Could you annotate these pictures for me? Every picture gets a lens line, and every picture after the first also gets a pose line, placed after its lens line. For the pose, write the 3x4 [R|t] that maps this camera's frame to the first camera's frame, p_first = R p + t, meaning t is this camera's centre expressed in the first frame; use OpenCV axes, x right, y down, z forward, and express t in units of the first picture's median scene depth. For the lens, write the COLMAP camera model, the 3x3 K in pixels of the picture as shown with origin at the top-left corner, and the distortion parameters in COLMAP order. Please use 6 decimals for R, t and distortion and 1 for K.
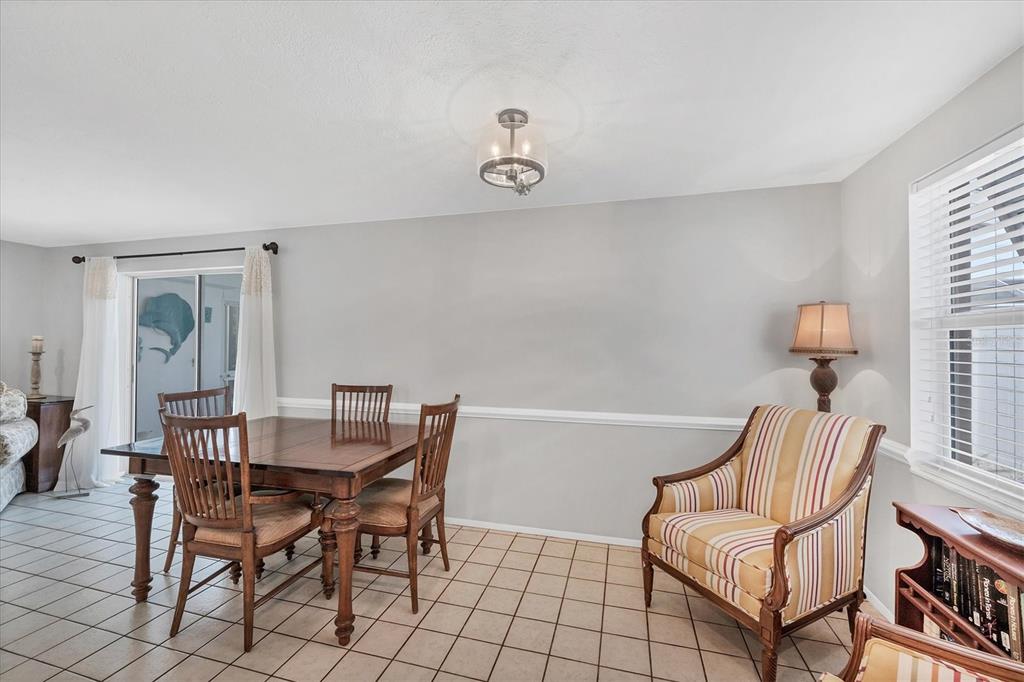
lens RADIAL K [[425.8, 0, 511.3], [0, 425.8, 334.9], [0, 0, 1]] dist [-0.005502, 0.000275]
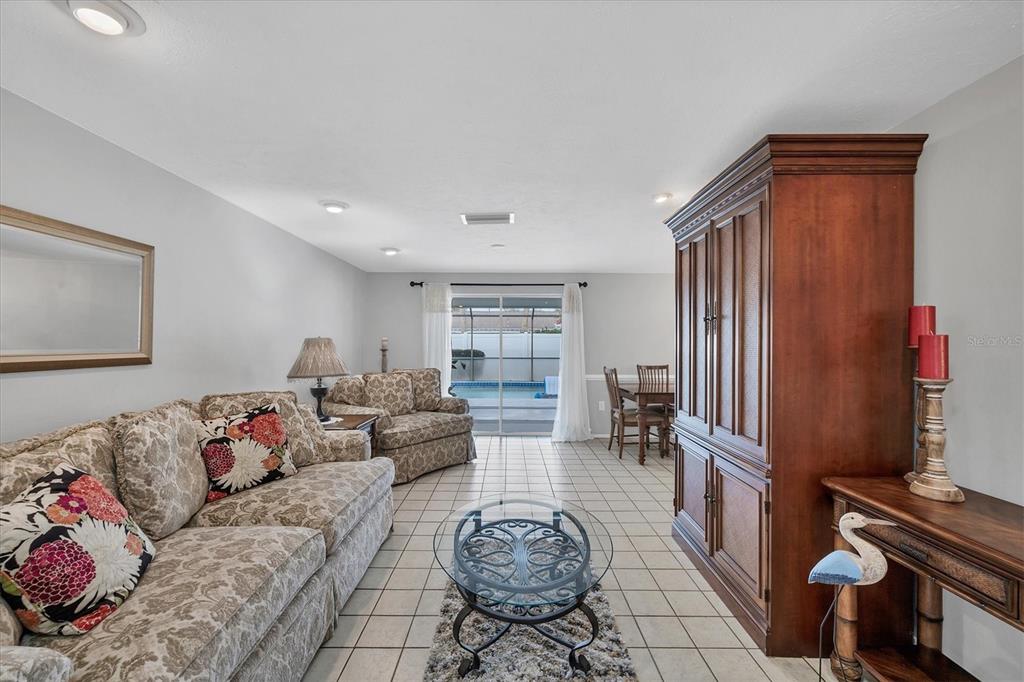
lens RADIAL K [[425.8, 0, 510.0], [0, 425.8, 339.5], [0, 0, 1]] dist [-0.005502, 0.000275]
pose [[0.967581, 0.006187, 0.252484, -2.171405], [-0.005443, 0.999979, -0.003646, 0.024881], [-0.252502, 0.002154, 0.967594, -0.909442]]
